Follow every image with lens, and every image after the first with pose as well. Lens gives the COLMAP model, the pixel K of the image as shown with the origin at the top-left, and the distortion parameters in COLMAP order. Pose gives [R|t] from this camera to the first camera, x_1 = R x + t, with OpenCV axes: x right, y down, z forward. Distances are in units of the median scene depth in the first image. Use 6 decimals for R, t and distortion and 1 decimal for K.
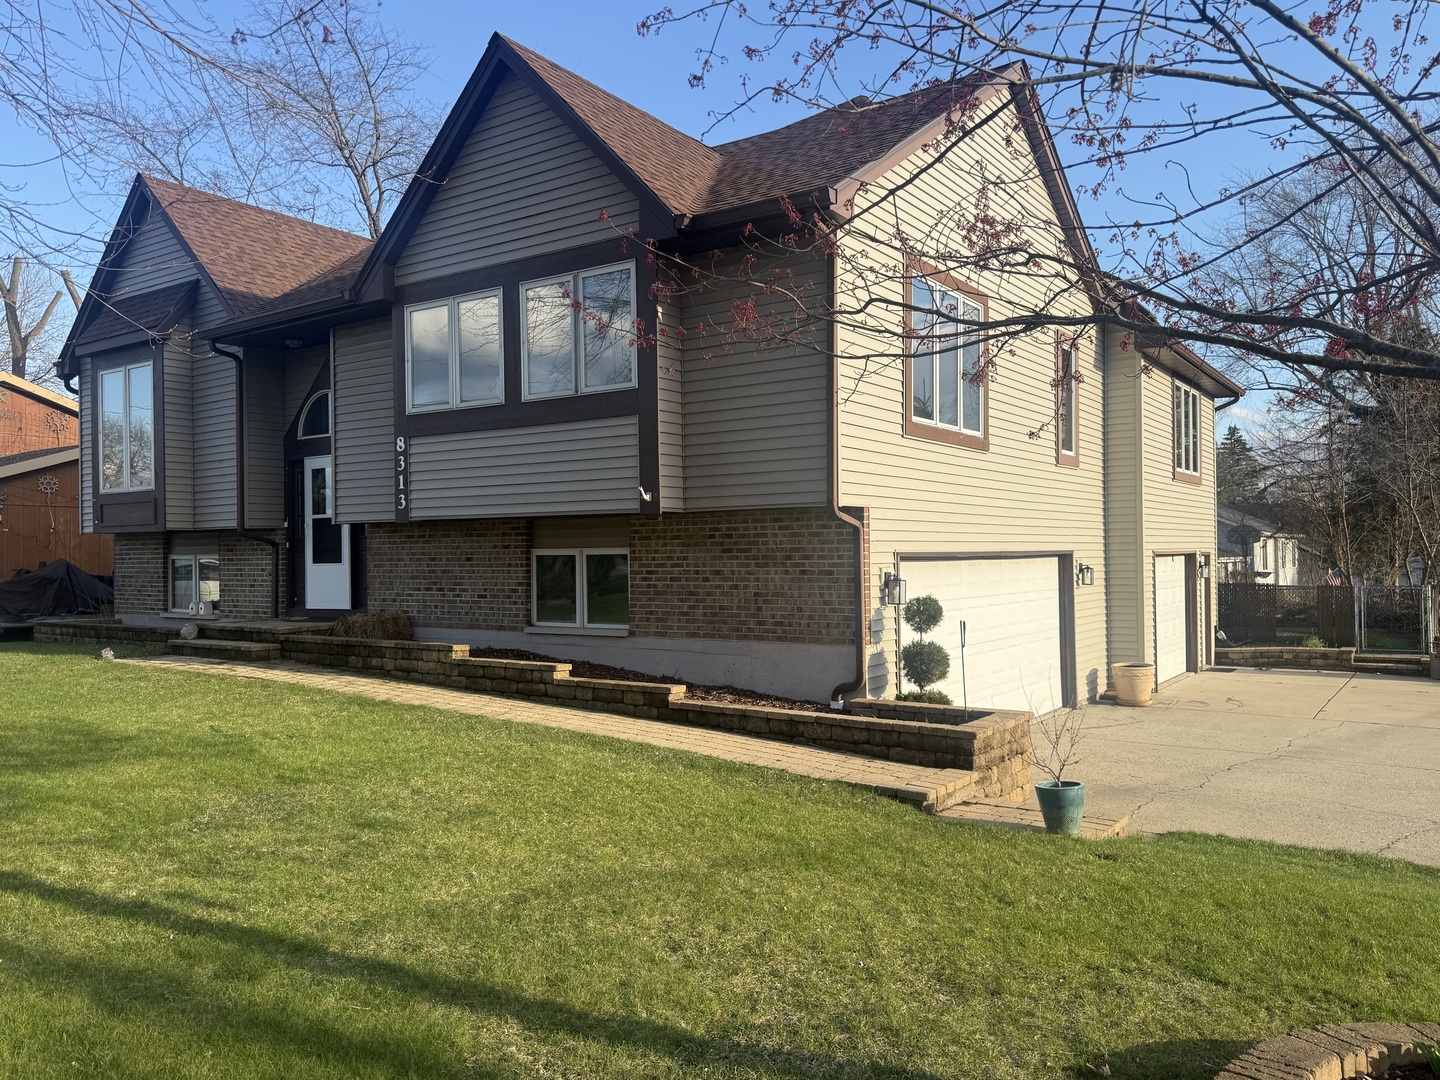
lens RADIAL K [[1074.3, 0, 717.3], [0, 1074.3, 536.3], [0, 0, 1]] dist [0.065528, -0.011851]
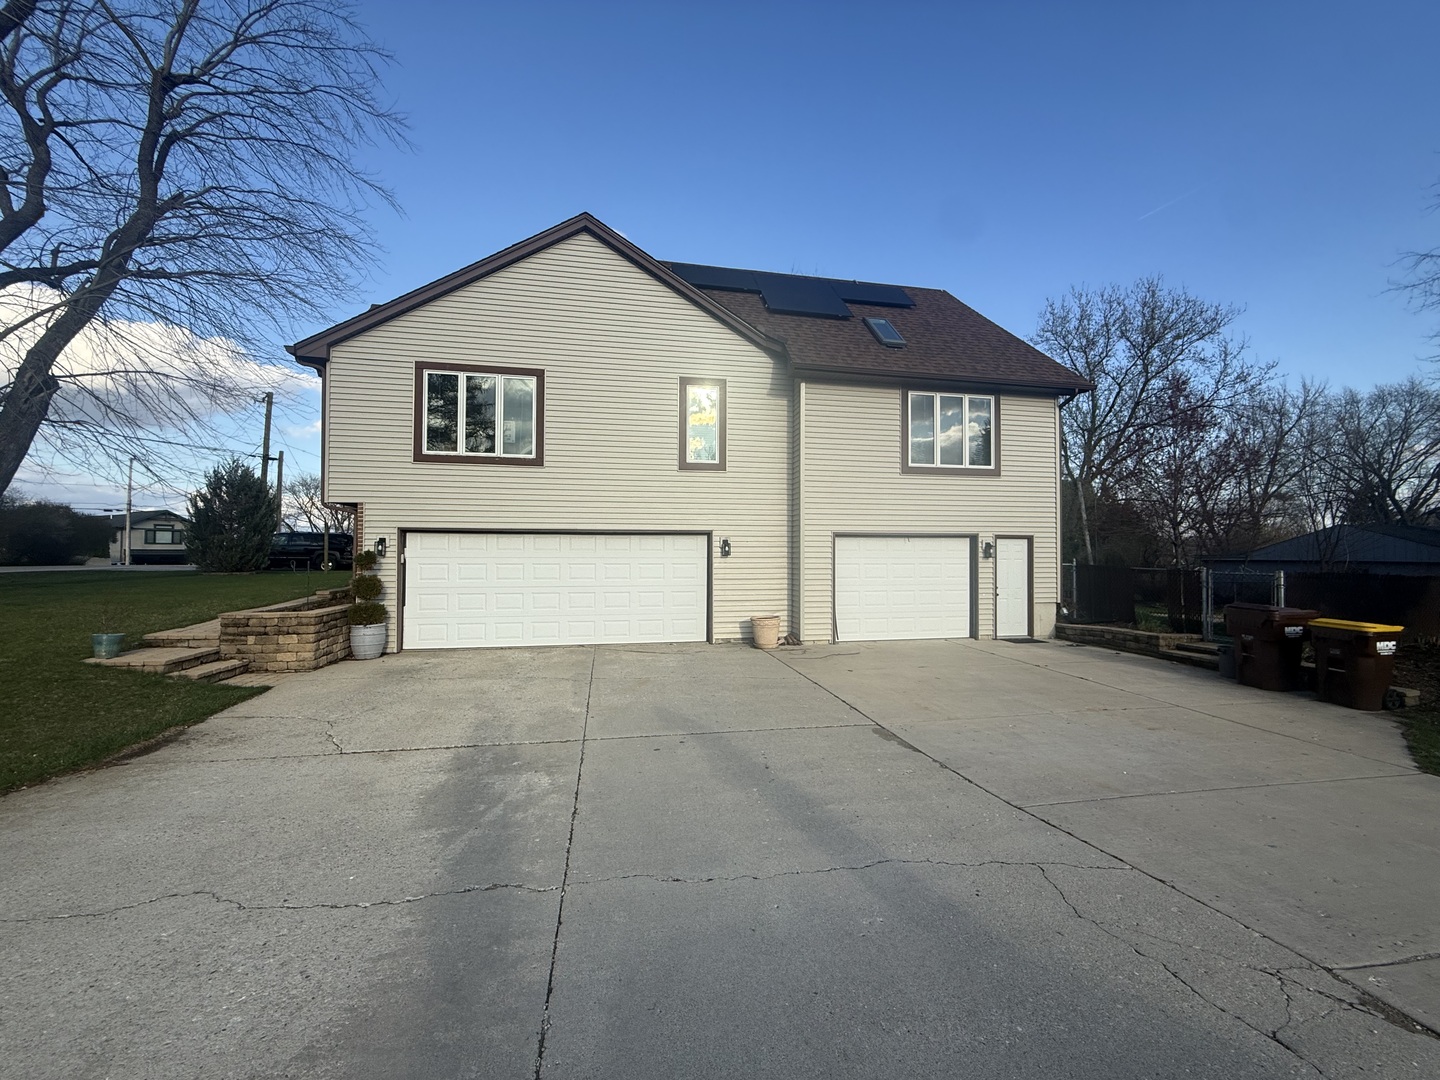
lens RADIAL K [[574.3, 0, 716.4], [0, 574.3, 544.7], [0, 0, 1]] dist [0.003606, 0.000023]
pose [[0.716559, 0.008832, -0.697471, 1.160642], [-0.000307, 0.999924, 0.012347, 0.029991], [0.697527, -0.008633, 0.716507, 0.640056]]
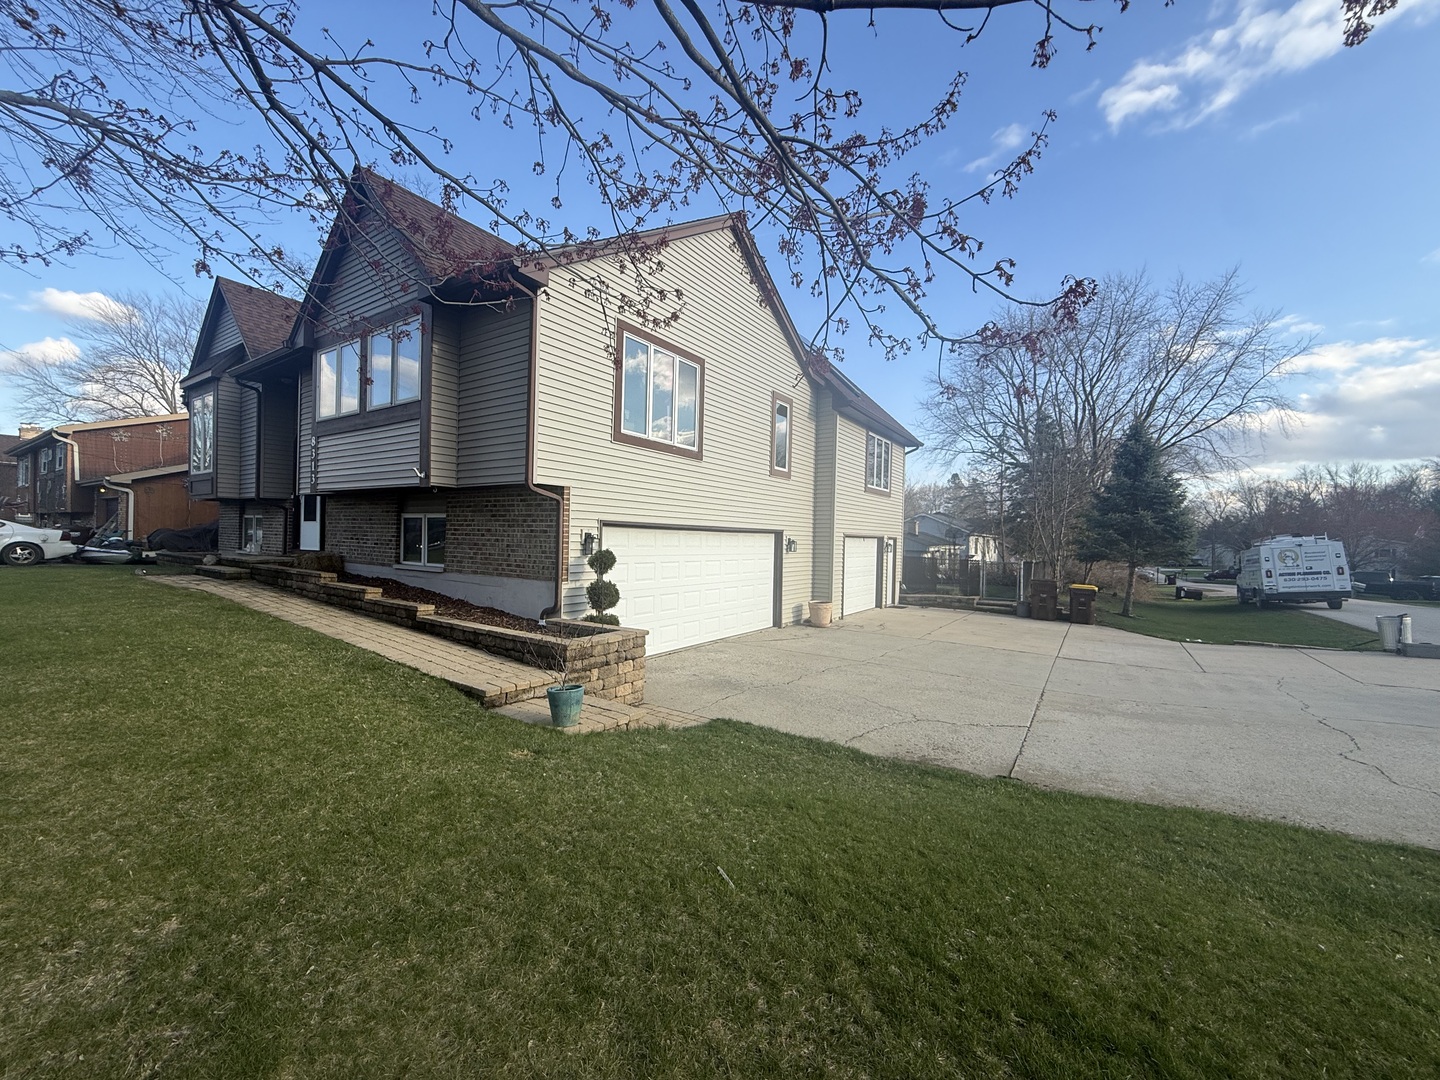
lens RADIAL K [[574.3, 0, 716.1], [0, 574.3, 543.3], [0, 0, 1]] dist [0.003606, 0.000023]
pose [[0.999391, 0.034548, 0.004903, 0.303752], [-0.034656, 0.999107, 0.024174, 0.020908], [-0.004063, -0.024330, 0.999696, 0.201692]]
